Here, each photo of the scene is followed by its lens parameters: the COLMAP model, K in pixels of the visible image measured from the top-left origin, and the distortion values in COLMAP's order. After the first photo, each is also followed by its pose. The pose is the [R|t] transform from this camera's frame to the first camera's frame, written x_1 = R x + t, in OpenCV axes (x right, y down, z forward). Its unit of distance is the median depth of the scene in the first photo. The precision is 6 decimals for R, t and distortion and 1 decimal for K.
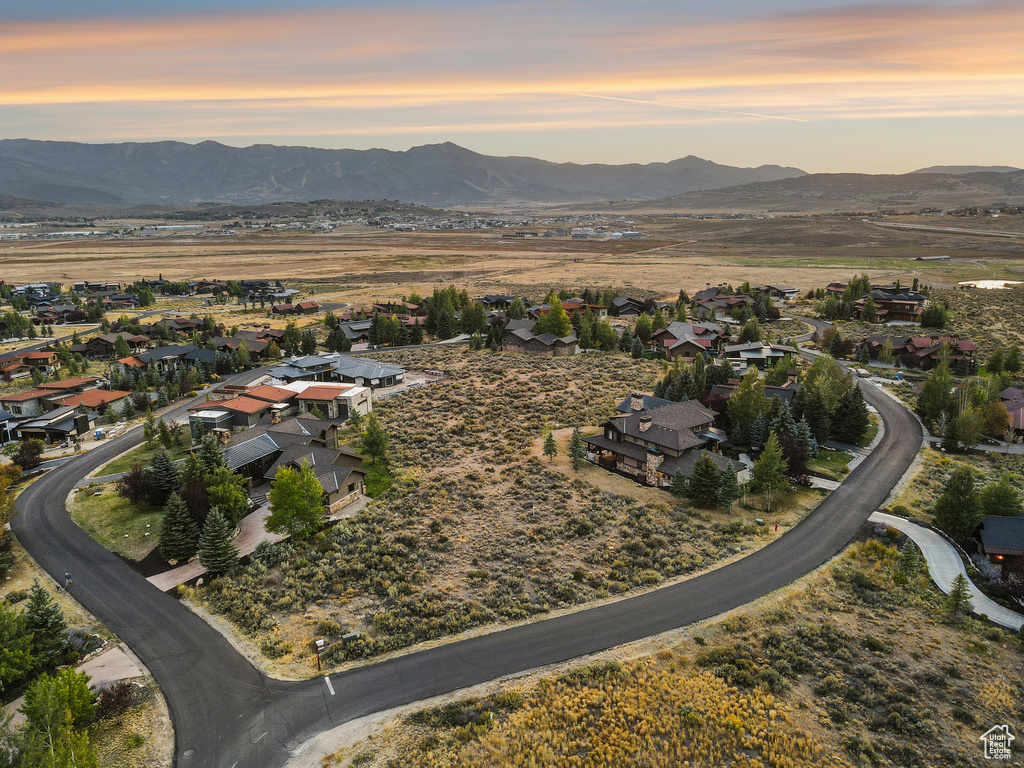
lens RADIAL K [[750.6, 0, 512.0], [0, 750.6, 384.0], [0, 0, 1]] dist [-0.007736, 0.048306]
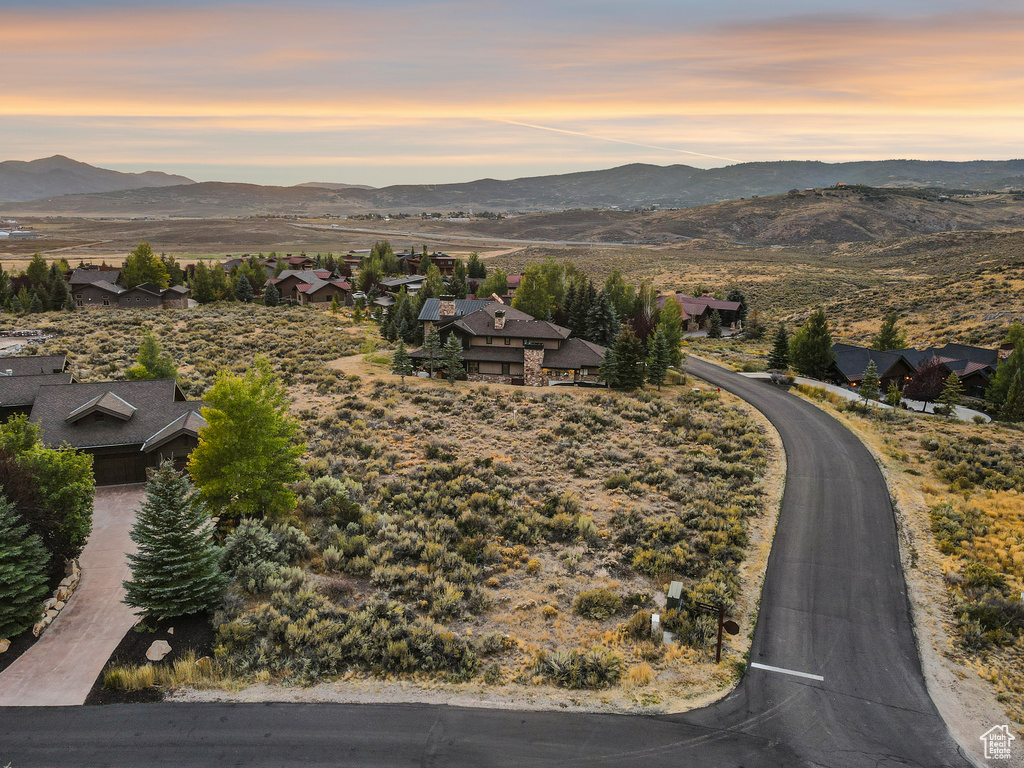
lens RADIAL K [[757.5, 0, 512.0], [0, 757.5, 384.0], [0, 0, 1]] dist [0.010207, 0.007959]
pose [[0.747380, -0.128962, 0.651761, -0.518005], [0.132933, 0.990171, 0.043487, 0.129753], [-0.650962, 0.054139, 0.757177, 0.558494]]
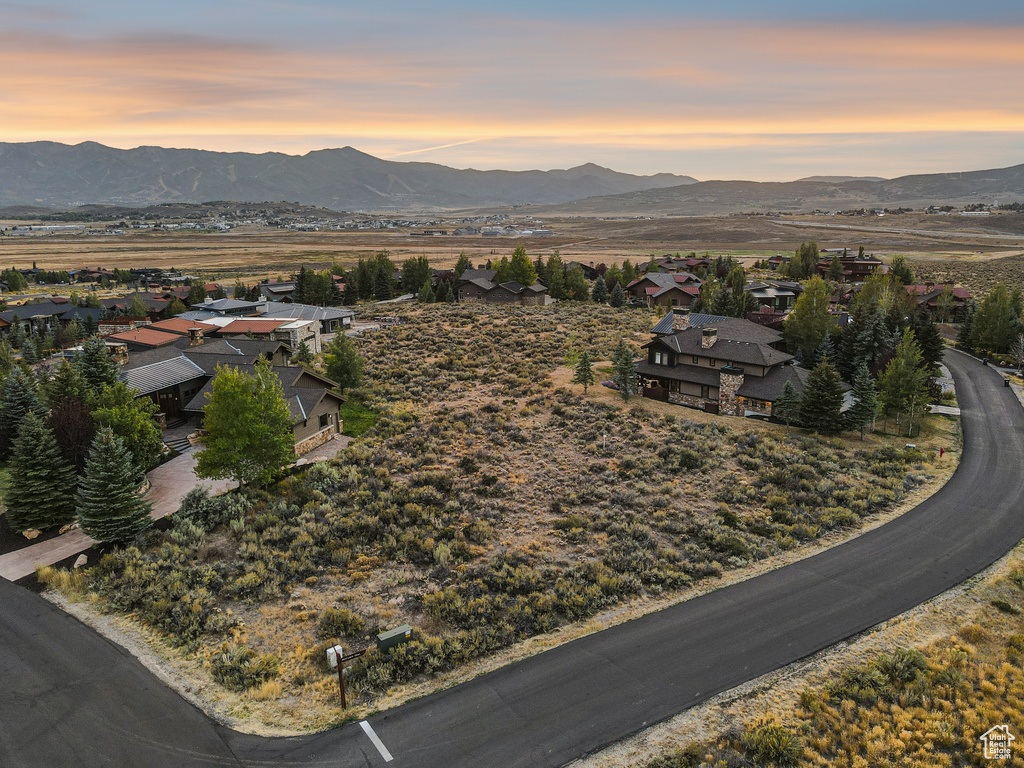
lens RADIAL K [[757.5, 0, 512.0], [0, 757.5, 384.0], [0, 0, 1]] dist [0.010207, 0.007959]
pose [[0.992808, -0.024501, 0.117181, -0.159525], [0.024832, 0.999691, -0.001363, 0.139697], [-0.117111, 0.004263, 0.993110, 0.397530]]
